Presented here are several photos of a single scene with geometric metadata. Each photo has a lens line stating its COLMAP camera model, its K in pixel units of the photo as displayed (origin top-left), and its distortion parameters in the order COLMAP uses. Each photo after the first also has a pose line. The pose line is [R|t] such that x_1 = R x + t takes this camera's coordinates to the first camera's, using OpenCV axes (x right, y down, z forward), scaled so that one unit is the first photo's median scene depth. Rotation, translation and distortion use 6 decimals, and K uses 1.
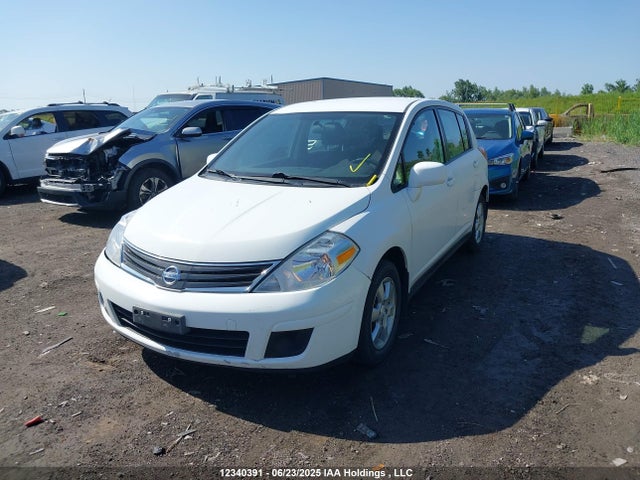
lens RADIAL K [[500.2, 0, 333.5], [0, 500.2, 239.3], [0, 0, 1]] dist [0.002079, -0.006481]
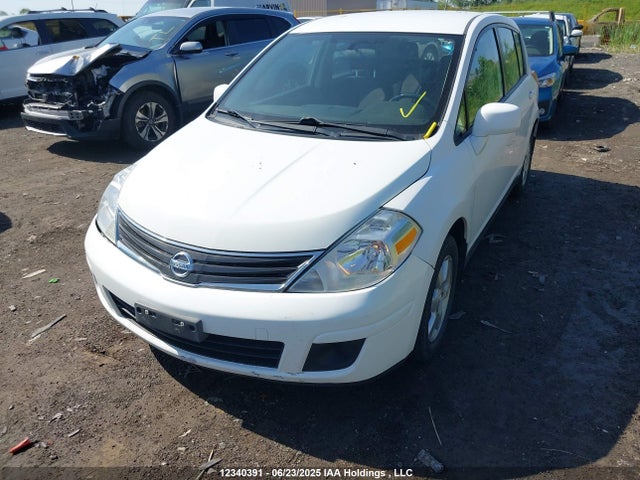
lens RADIAL K [[482.1, 0, 319.1], [0, 482.1, 225.3], [0, 0, 1]] dist [0.001638, -0.008130]
pose [[0.999852, 0.009416, -0.014430, -0.079930], [-0.006850, 0.985677, 0.168506, -0.092932], [0.015810, -0.168383, 0.985595, 0.220232]]
